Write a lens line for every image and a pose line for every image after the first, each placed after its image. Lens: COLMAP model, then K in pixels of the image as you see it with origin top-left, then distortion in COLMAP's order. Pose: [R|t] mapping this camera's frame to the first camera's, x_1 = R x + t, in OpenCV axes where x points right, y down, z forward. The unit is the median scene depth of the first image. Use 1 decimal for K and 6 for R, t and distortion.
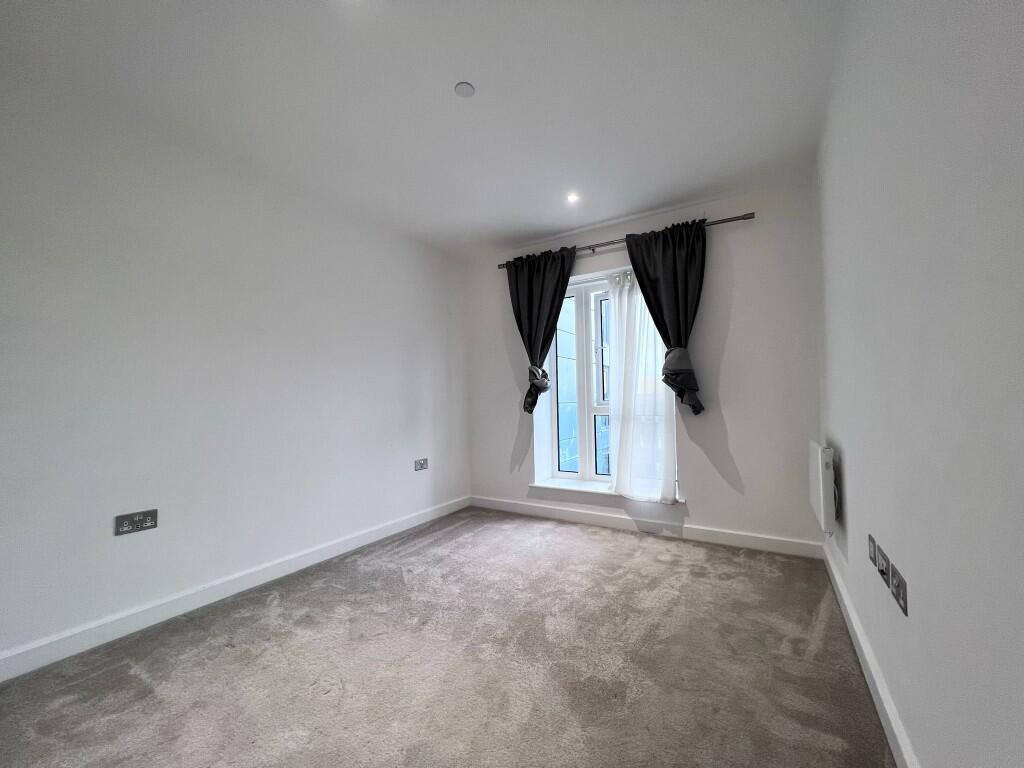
lens RADIAL K [[410.2, 0, 508.4], [0, 410.2, 380.6], [0, 0, 1]] dist [0.000663, 0.000288]
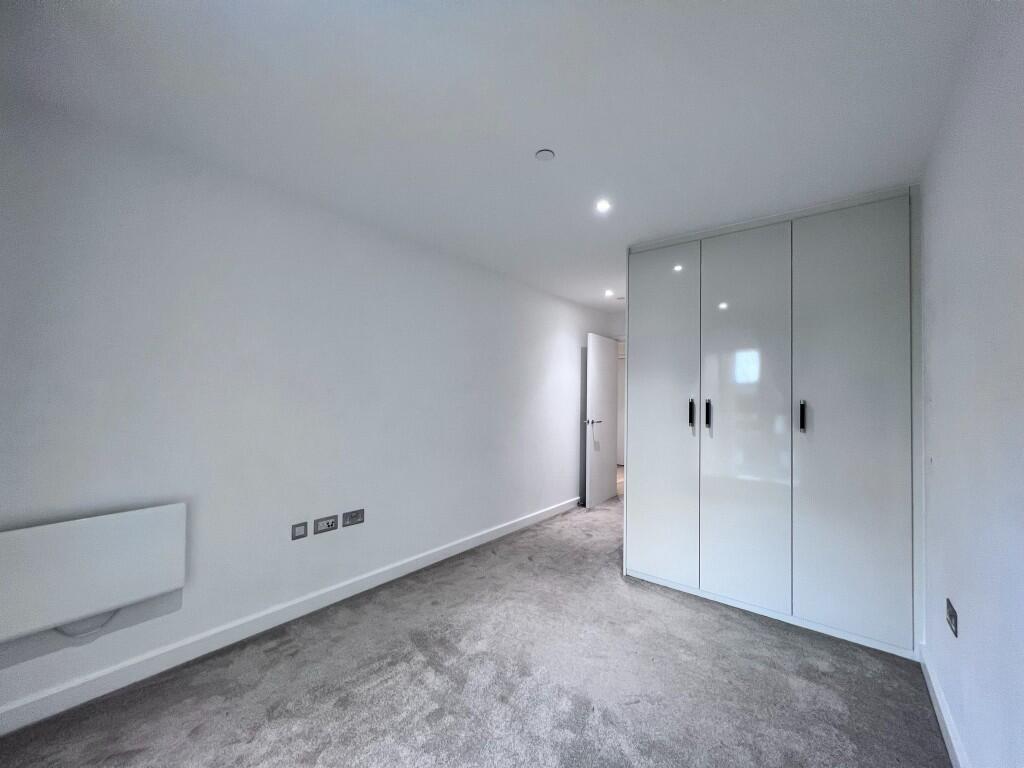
lens RADIAL K [[410.2, 0, 508.4], [0, 410.2, 380.6], [0, 0, 1]] dist [0.000663, 0.000288]
pose [[-0.992947, 0.003747, 0.118499, -0.086528], [-0.006178, 0.996507, -0.083278, -0.032137], [-0.118397, -0.083423, -0.989456, 1.242669]]
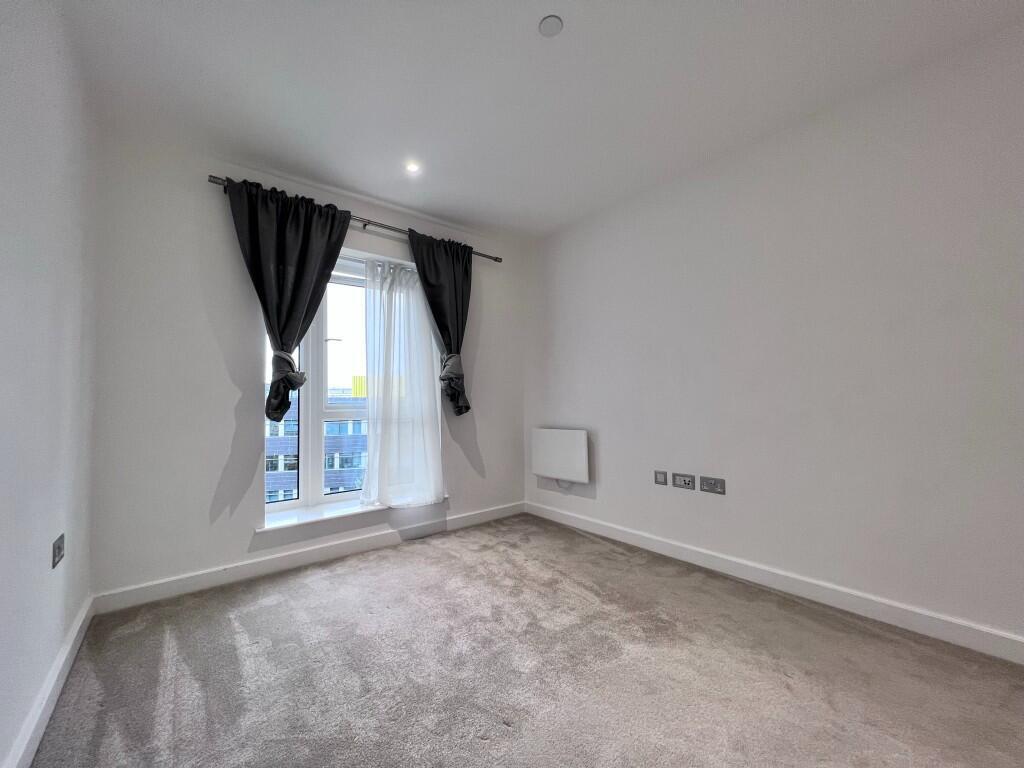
lens RADIAL K [[408.7, 0, 512.0], [0, 408.7, 384.0], [0, 0, 1]] dist [-0.000418, 0.000092]
pose [[0.325488, 0.053472, 0.944033, -0.547044], [-0.034213, 0.998412, -0.044756, 0.041912], [-0.944927, -0.017730, 0.326800, 0.494247]]
